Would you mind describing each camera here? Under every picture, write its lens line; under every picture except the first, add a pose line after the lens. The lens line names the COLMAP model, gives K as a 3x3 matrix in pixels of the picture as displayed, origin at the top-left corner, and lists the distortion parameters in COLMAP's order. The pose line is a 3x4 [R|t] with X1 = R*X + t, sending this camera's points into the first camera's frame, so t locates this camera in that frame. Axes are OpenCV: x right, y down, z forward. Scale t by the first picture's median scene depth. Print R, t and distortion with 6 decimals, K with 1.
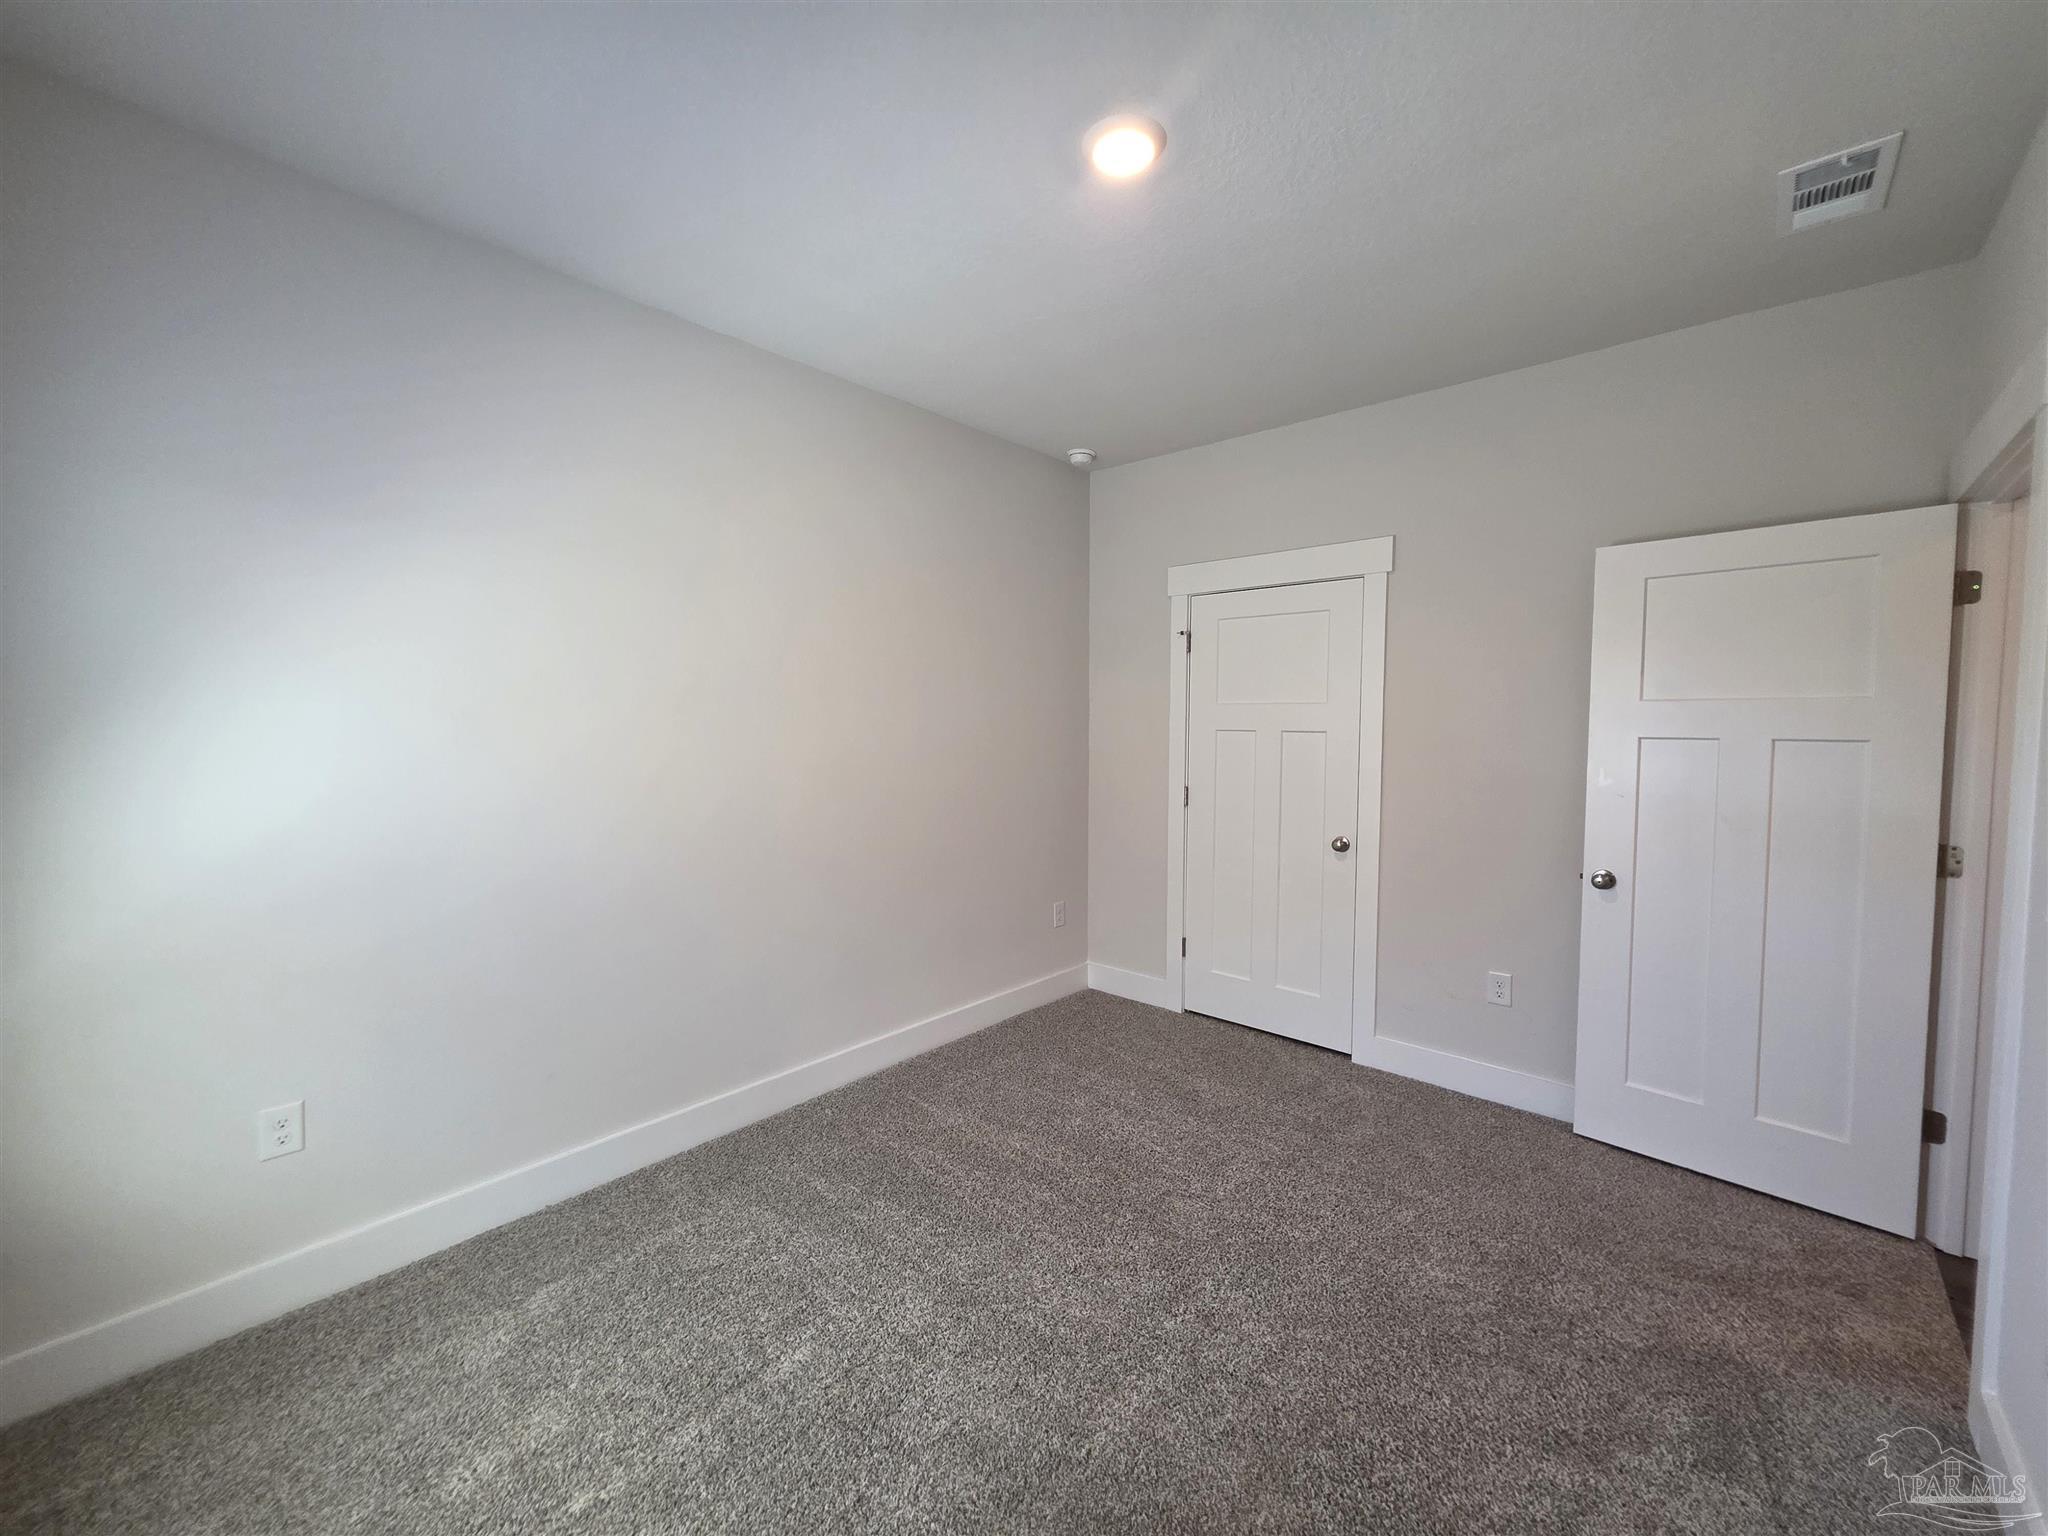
lens RADIAL K [[823.2, 0, 1015.0], [0, 823.2, 759.8], [0, 0, 1]] dist [0.004635, -0.001544]
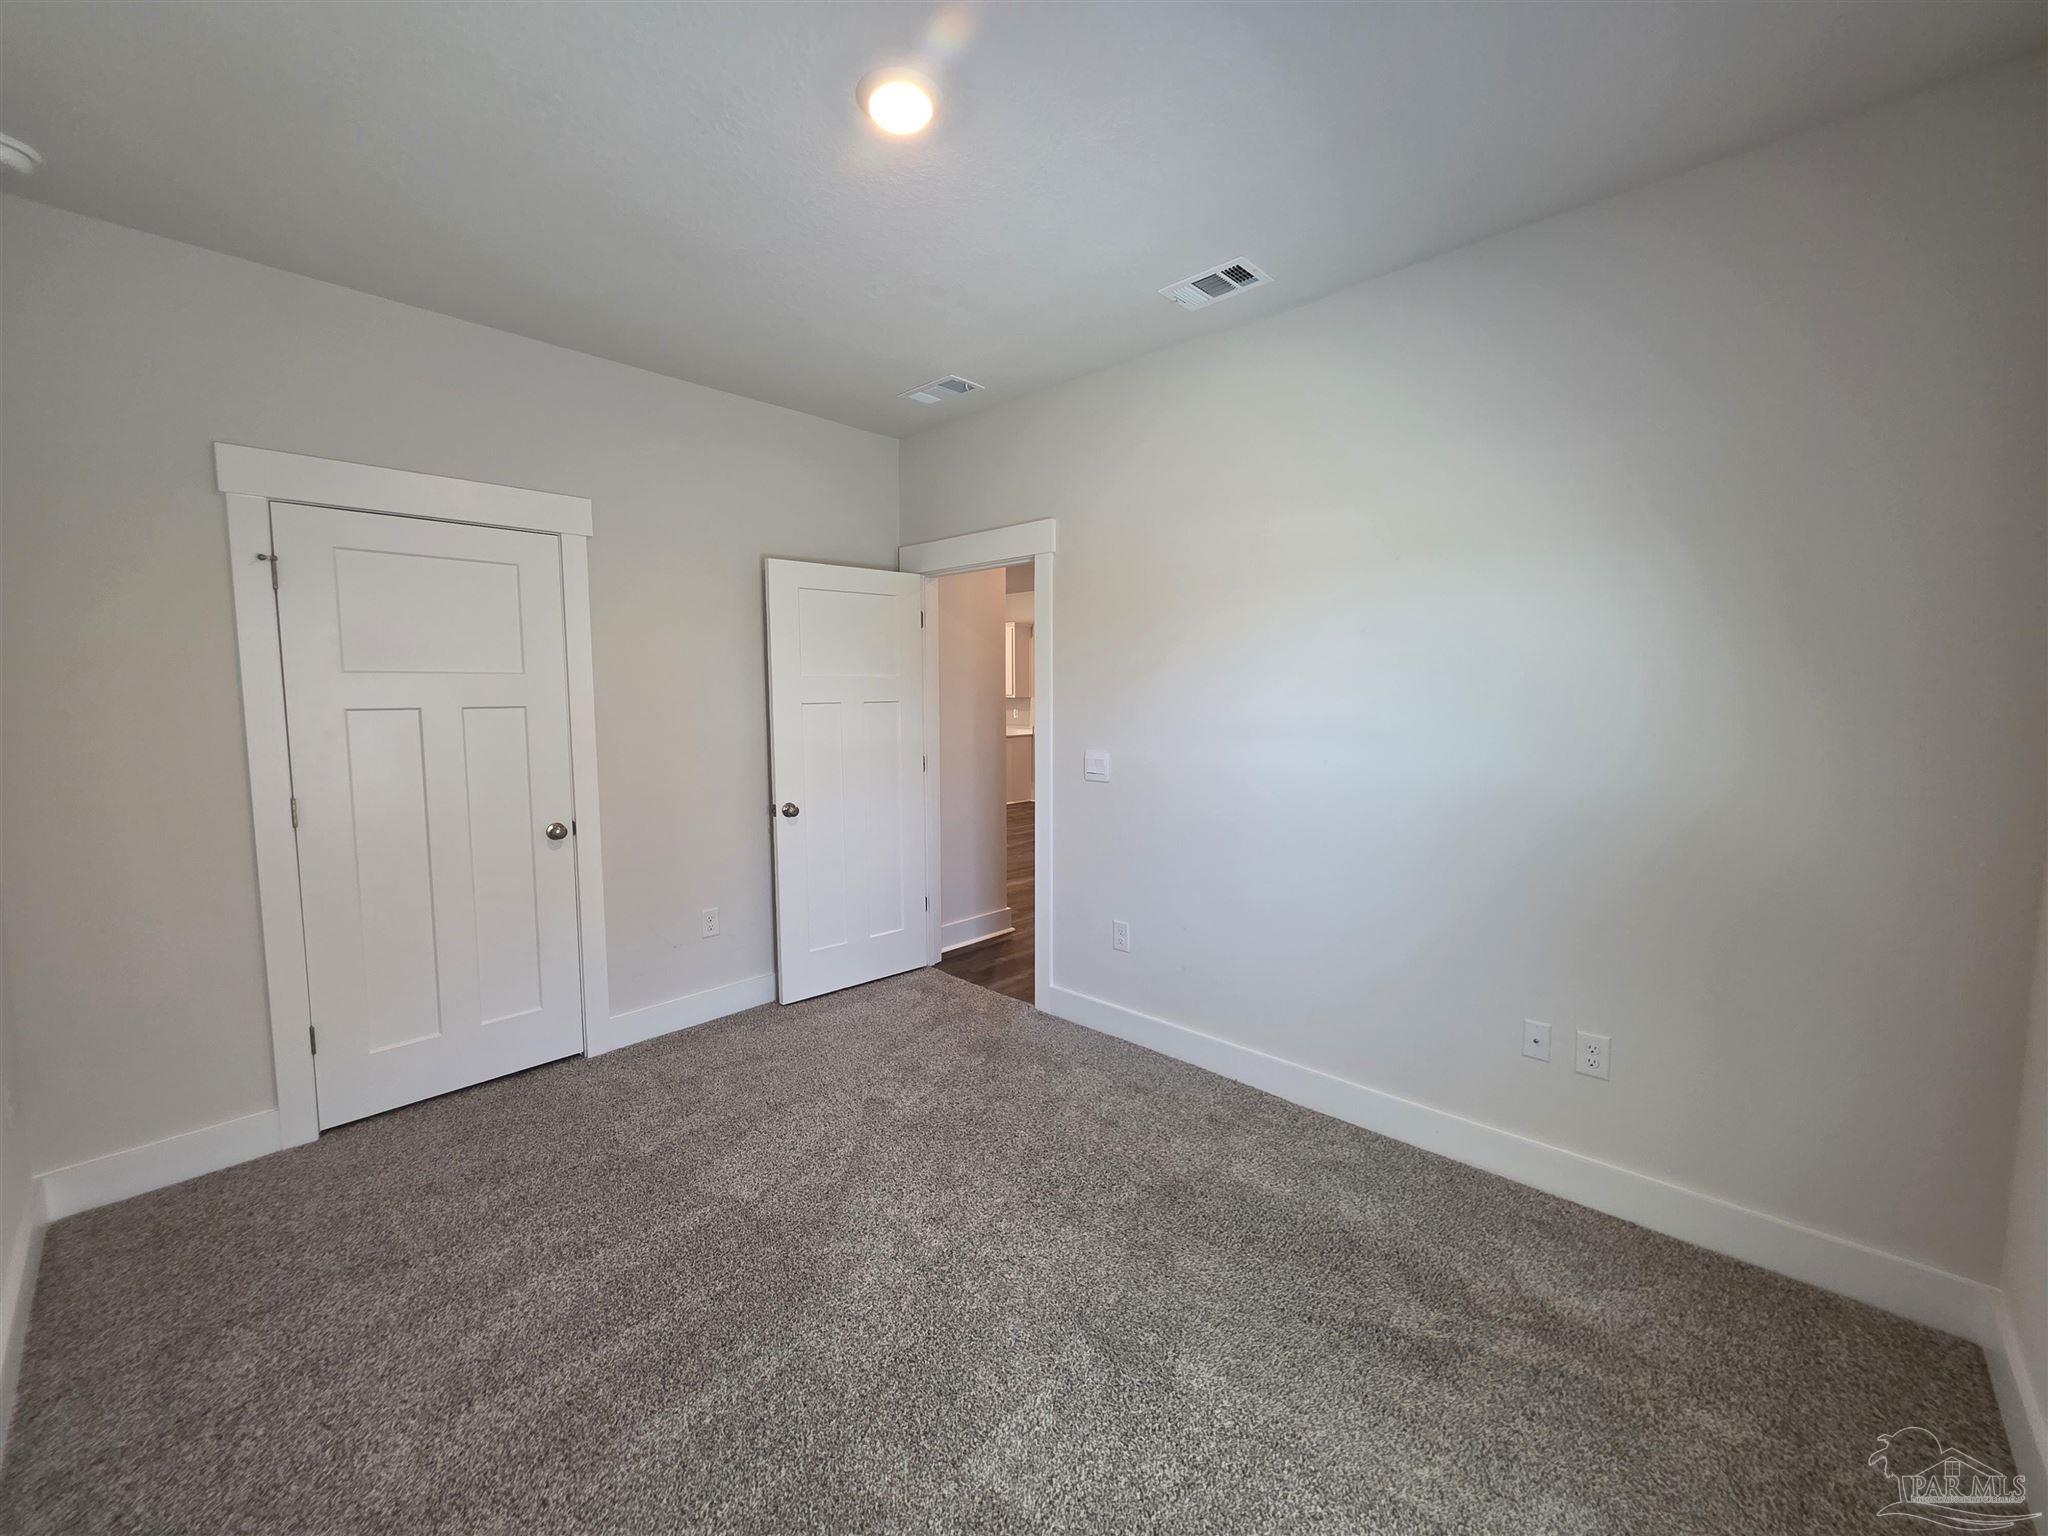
lens RADIAL K [[823.2, 0, 1015.0], [0, 823.2, 759.8], [0, 0, 1]] dist [0.004635, -0.001544]
pose [[0.029643, -0.094108, 0.995121, -0.493596], [0.055747, 0.994164, 0.092357, -0.031224], [-0.998005, 0.052737, 0.034716, 0.481099]]
